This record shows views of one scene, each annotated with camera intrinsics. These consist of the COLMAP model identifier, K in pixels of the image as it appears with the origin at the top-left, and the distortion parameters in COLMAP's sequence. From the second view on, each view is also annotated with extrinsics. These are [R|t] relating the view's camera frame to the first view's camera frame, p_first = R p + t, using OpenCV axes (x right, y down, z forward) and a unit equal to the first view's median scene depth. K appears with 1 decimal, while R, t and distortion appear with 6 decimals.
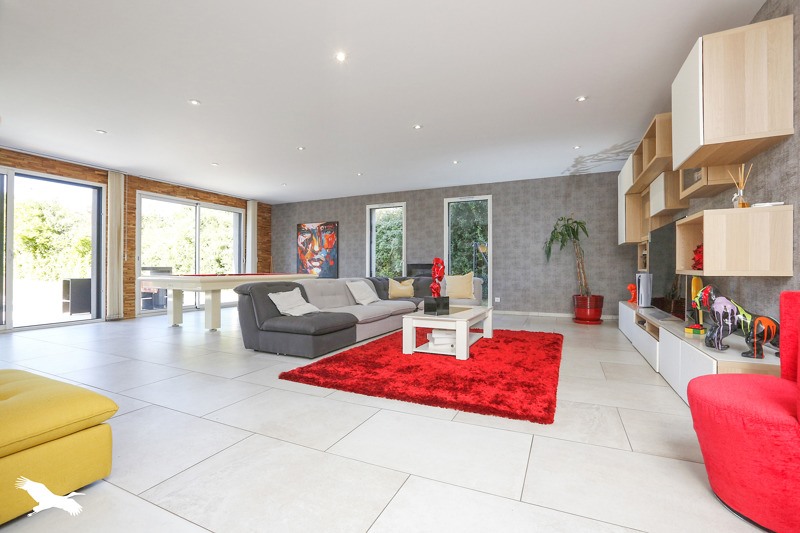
lens RADIAL K [[372.1, 0, 397.3], [0, 372.1, 262.7], [0, 0, 1]] dist [-0.012013, 0.000186]
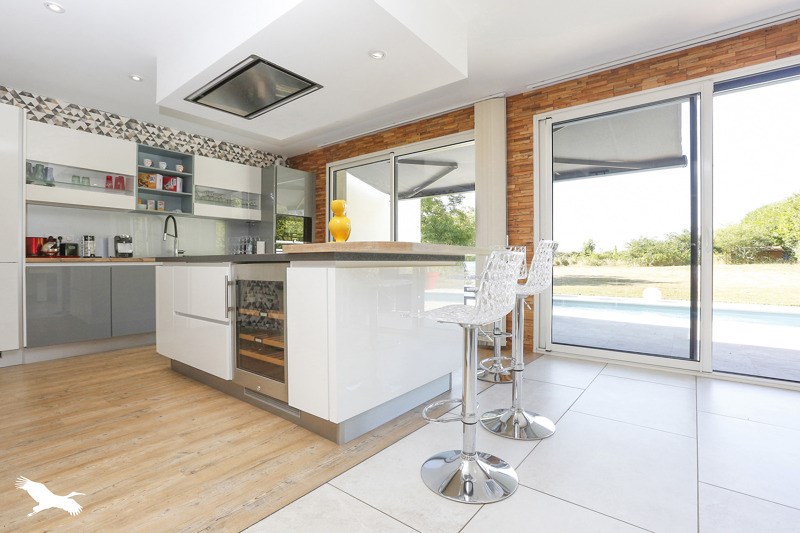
lens RADIAL K [[377.4, 0, 400.0], [0, 377.4, 264.3], [0, 0, 1]] dist [-0.015703, 0.000033]
pose [[-0.225721, 0.002351, -0.974189, -0.275805], [0.006260, 0.999980, 0.000962, 0.007877], [0.974172, -0.005881, -0.225732, 0.450070]]
